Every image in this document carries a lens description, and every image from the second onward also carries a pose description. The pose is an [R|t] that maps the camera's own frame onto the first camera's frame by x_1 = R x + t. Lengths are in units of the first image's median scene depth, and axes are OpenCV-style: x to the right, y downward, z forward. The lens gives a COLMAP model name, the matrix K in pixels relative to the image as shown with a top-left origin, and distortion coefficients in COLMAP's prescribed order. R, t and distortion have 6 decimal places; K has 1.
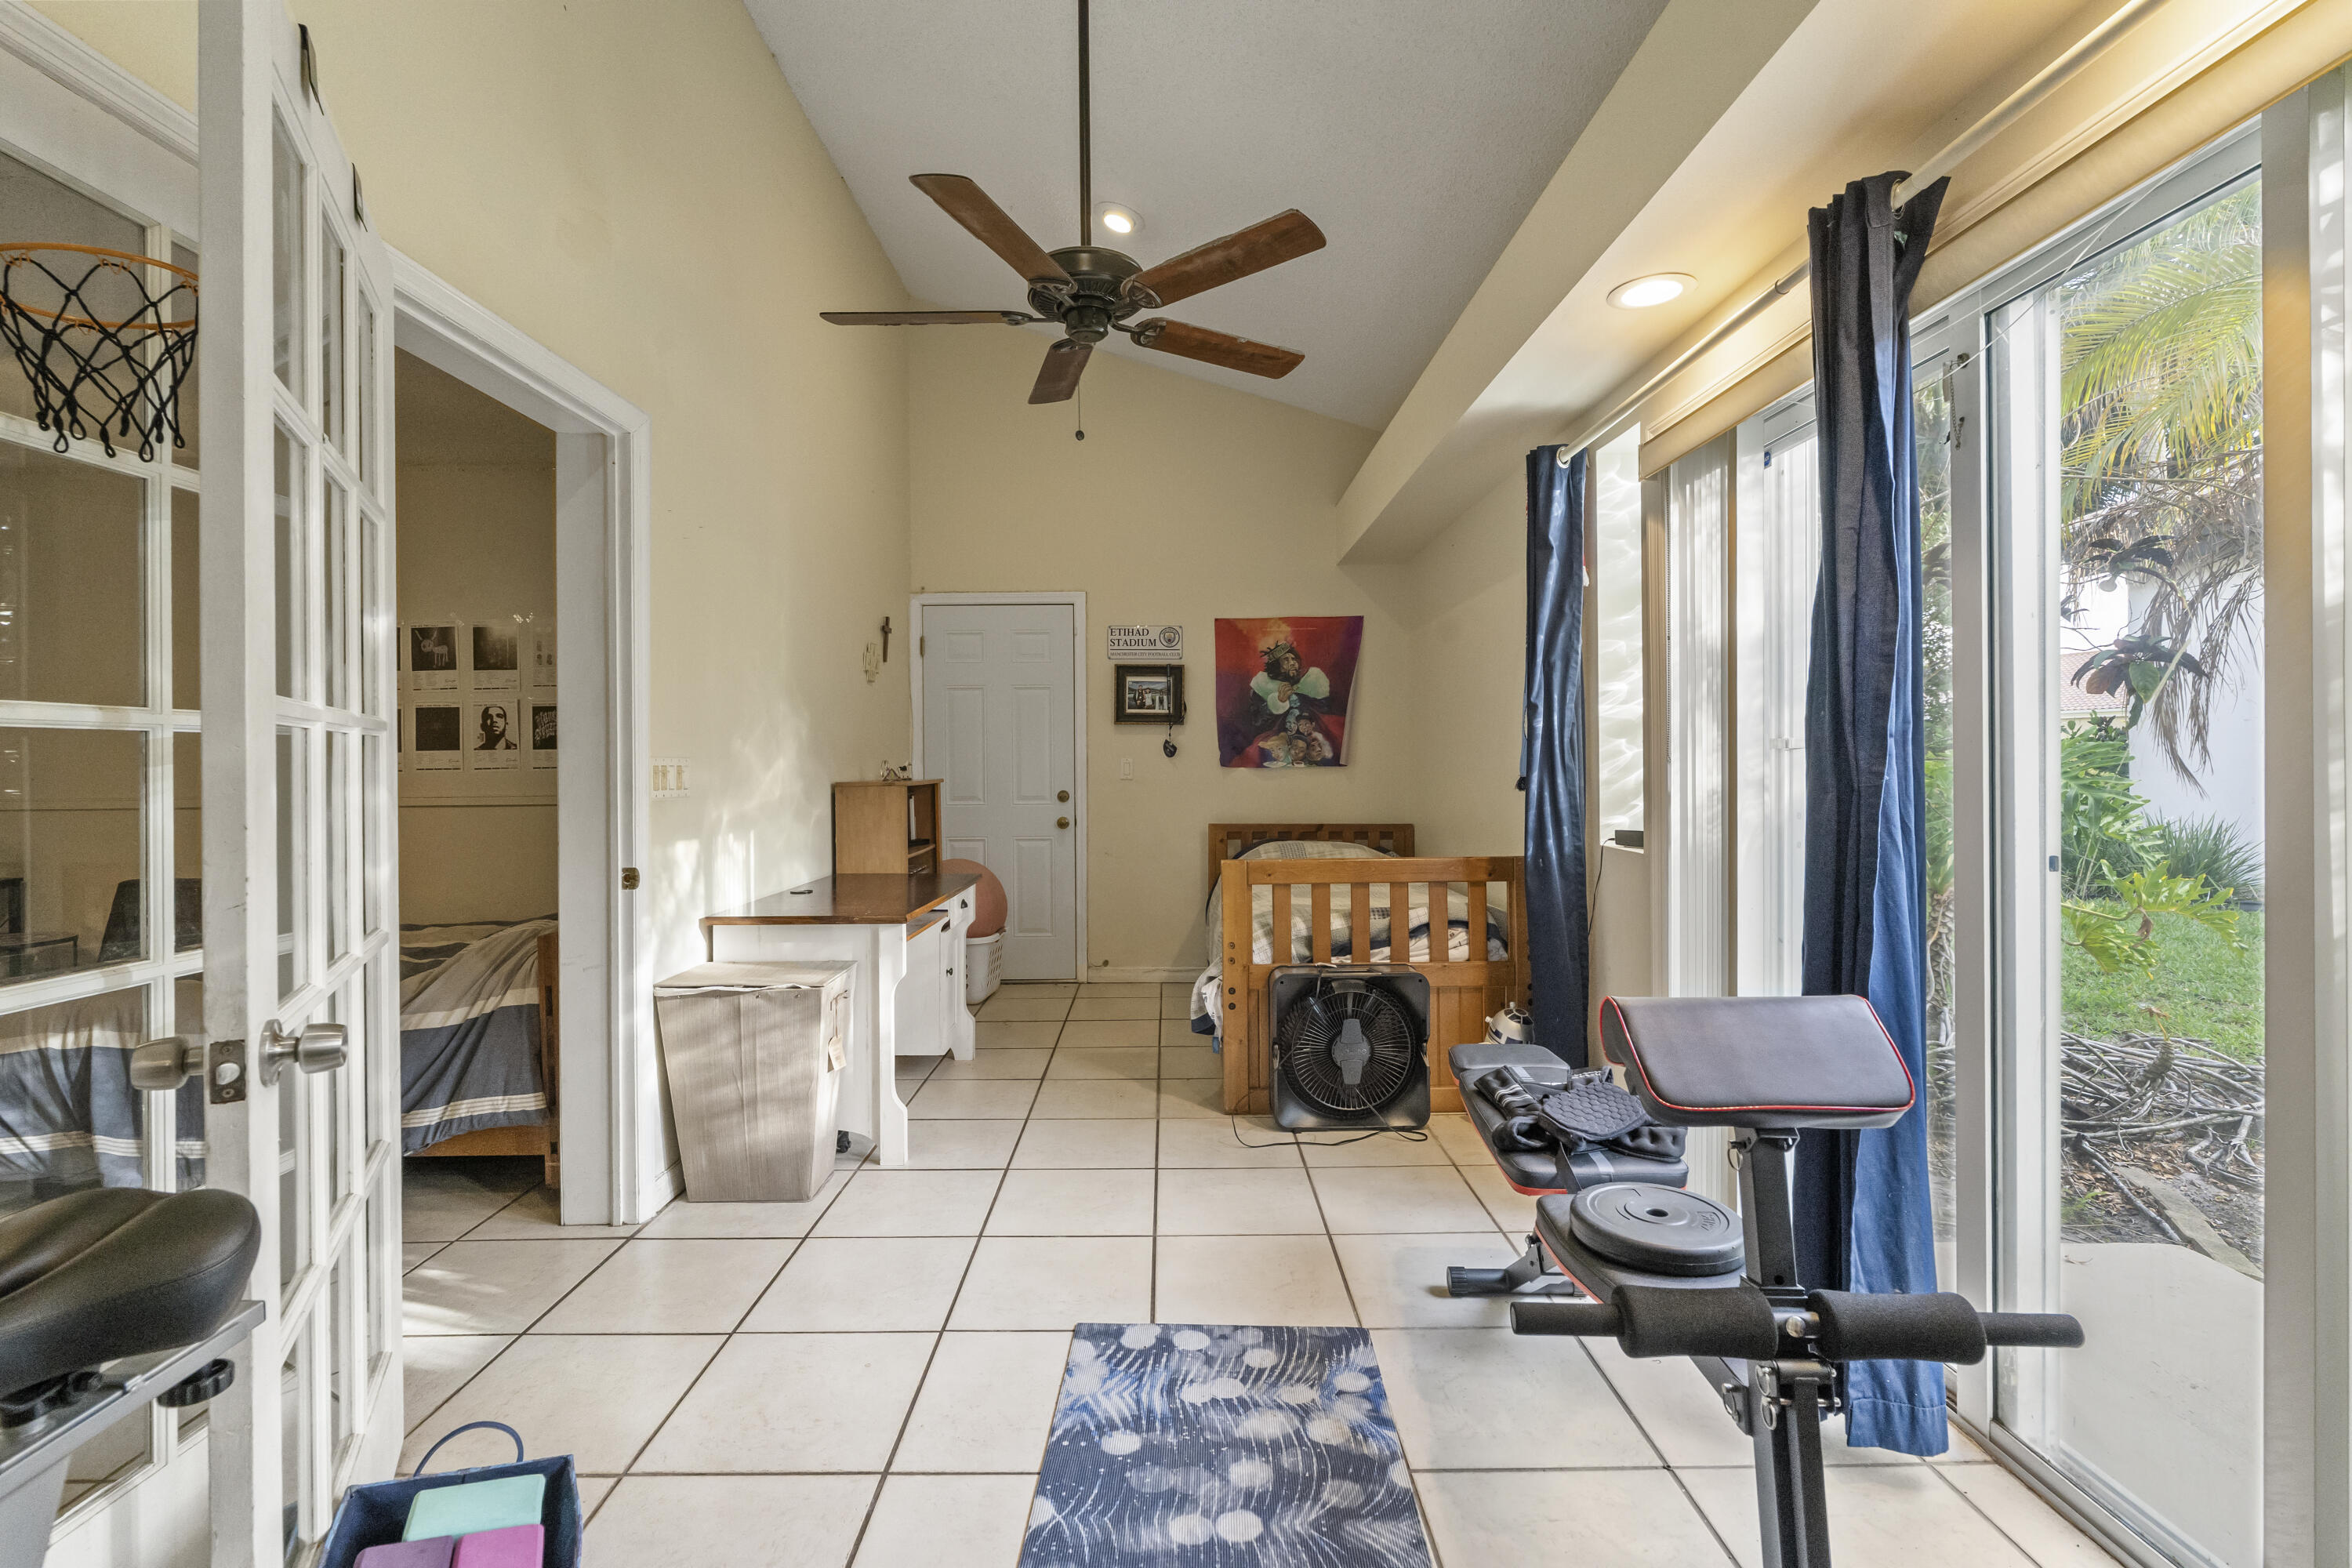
lens RADIAL K [[1039.0, 0, 1177.0], [0, 1039.0, 774.8], [0, 0, 1]] dist [0.002931, 0.000337]
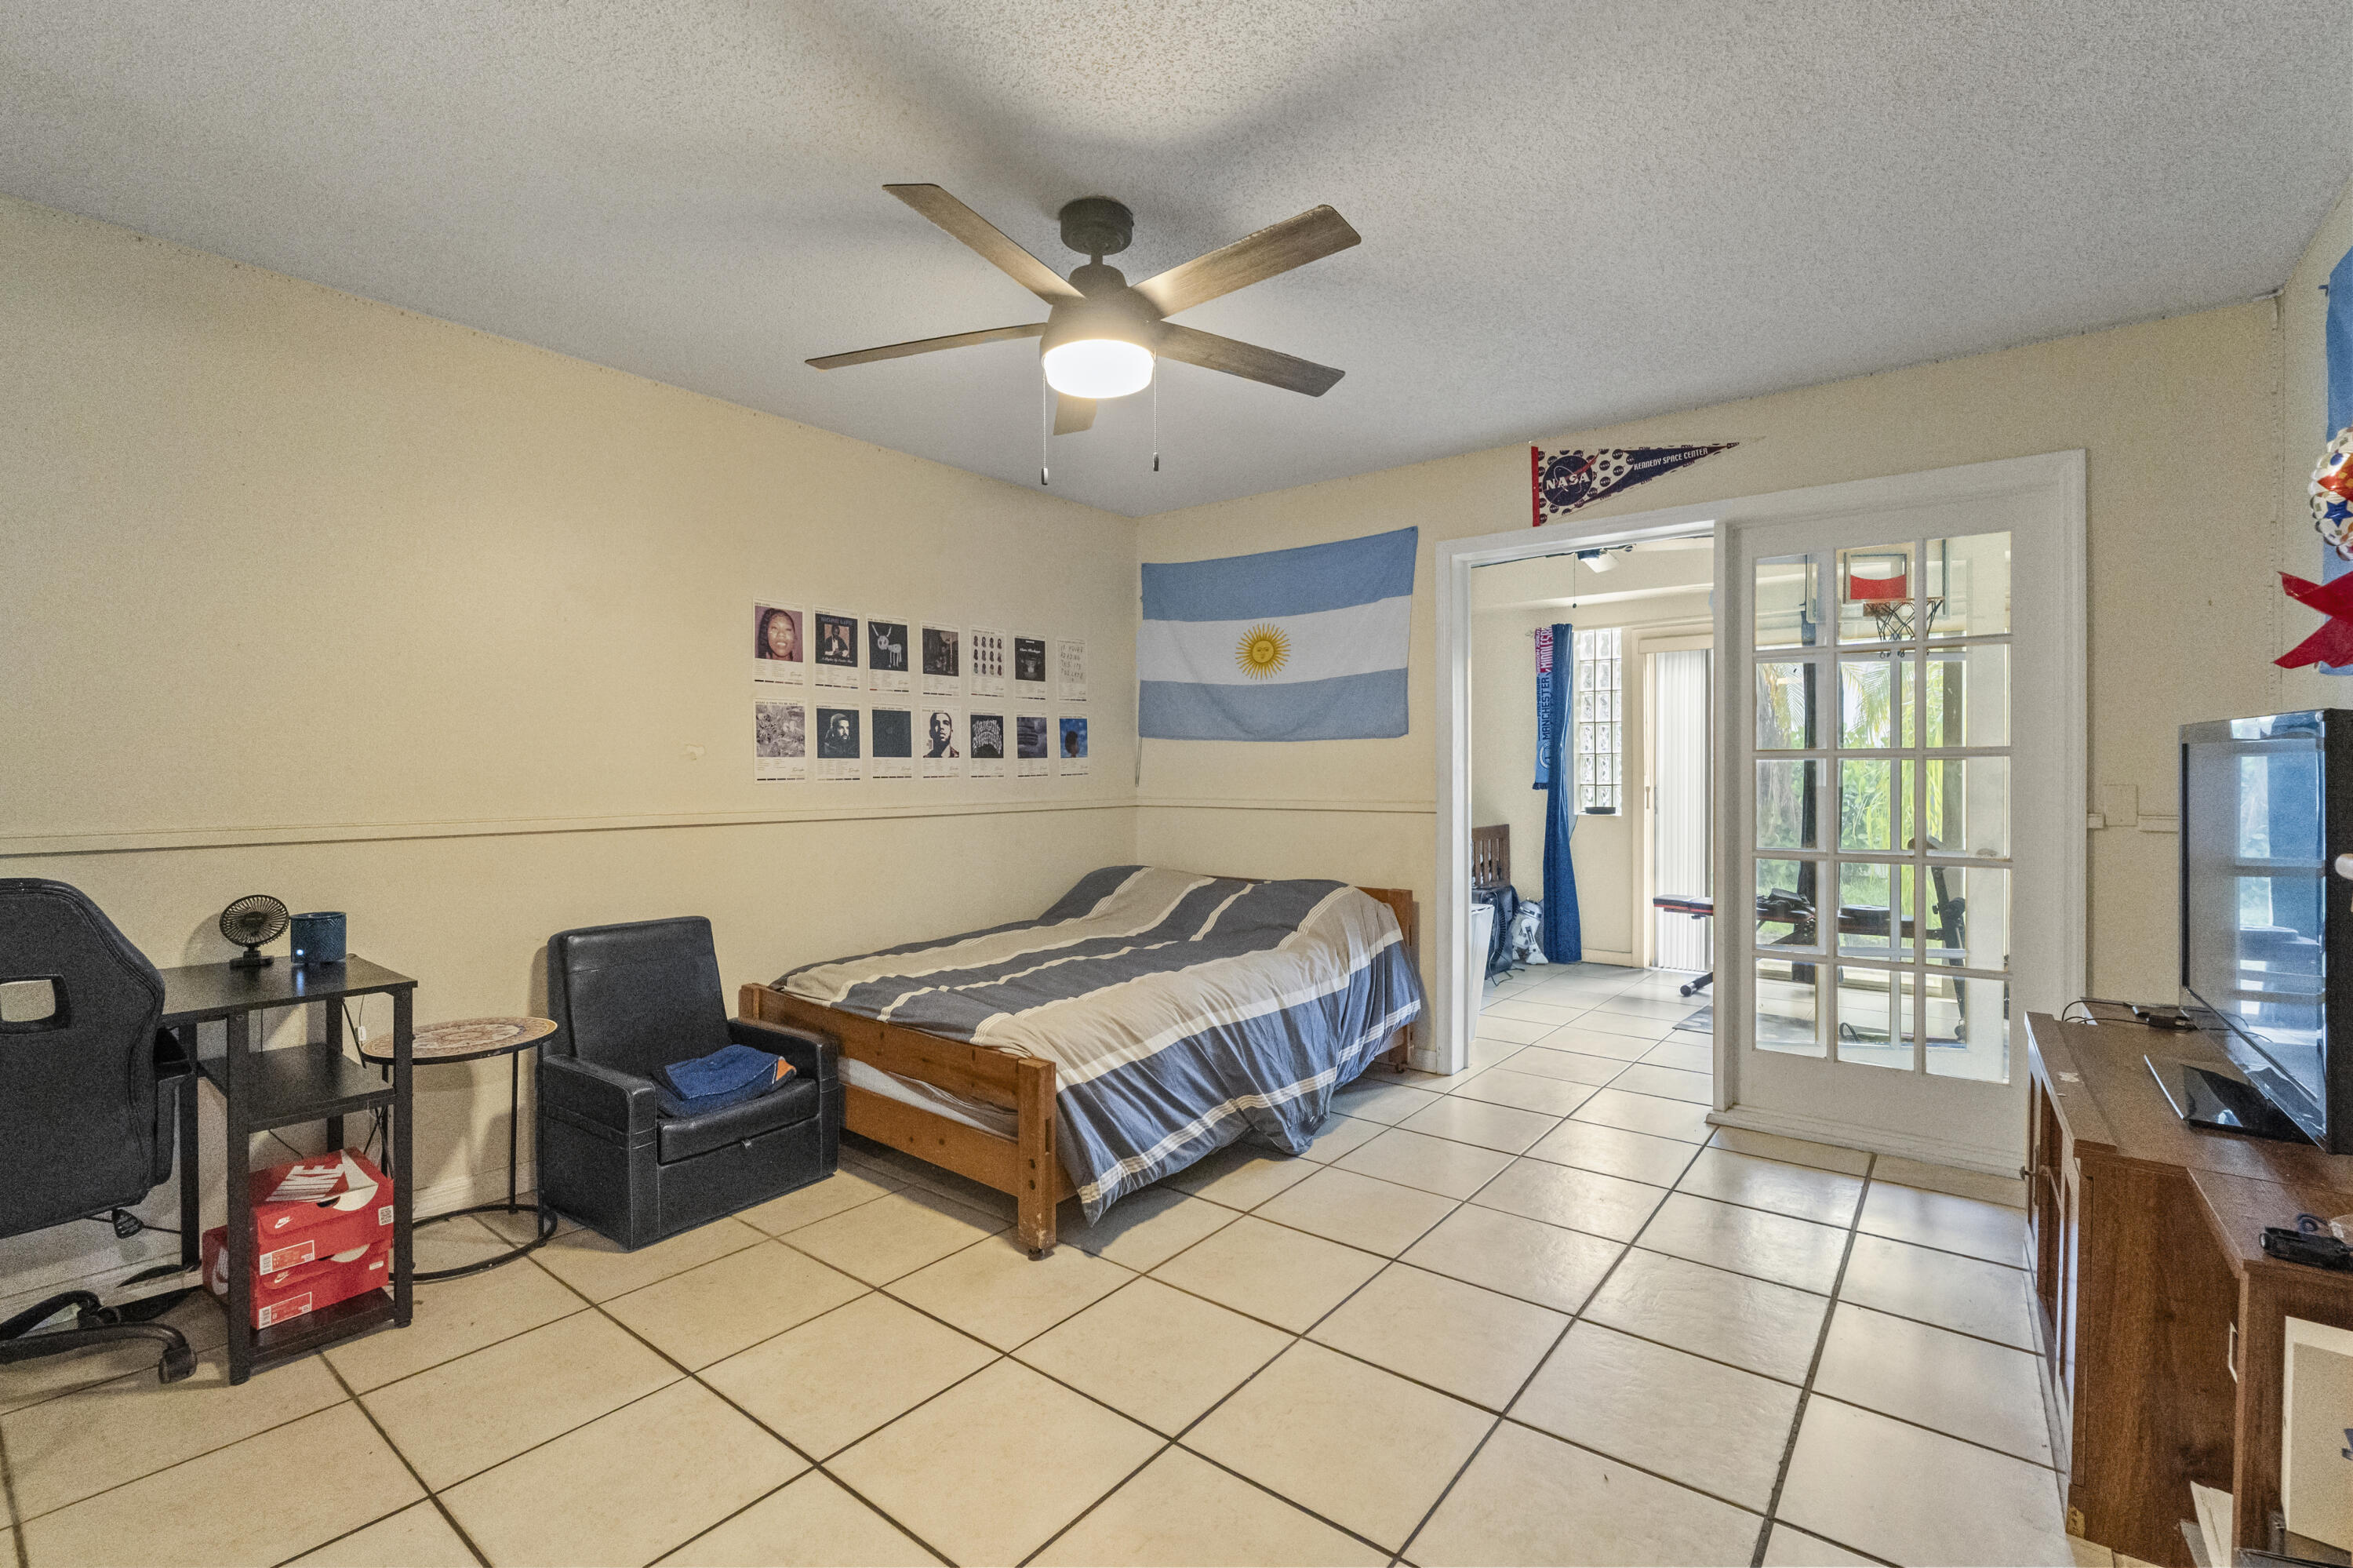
lens RADIAL K [[1039.5, 0, 1183.1], [0, 1039.5, 786.4], [0, 0, 1]] dist [0.002931, 0.000337]
pose [[0.611738, -0.003244, 0.791054, -1.284178], [-0.003023, 0.999975, 0.006438, -0.004024], [-0.791055, -0.006330, 0.611713, 0.228848]]
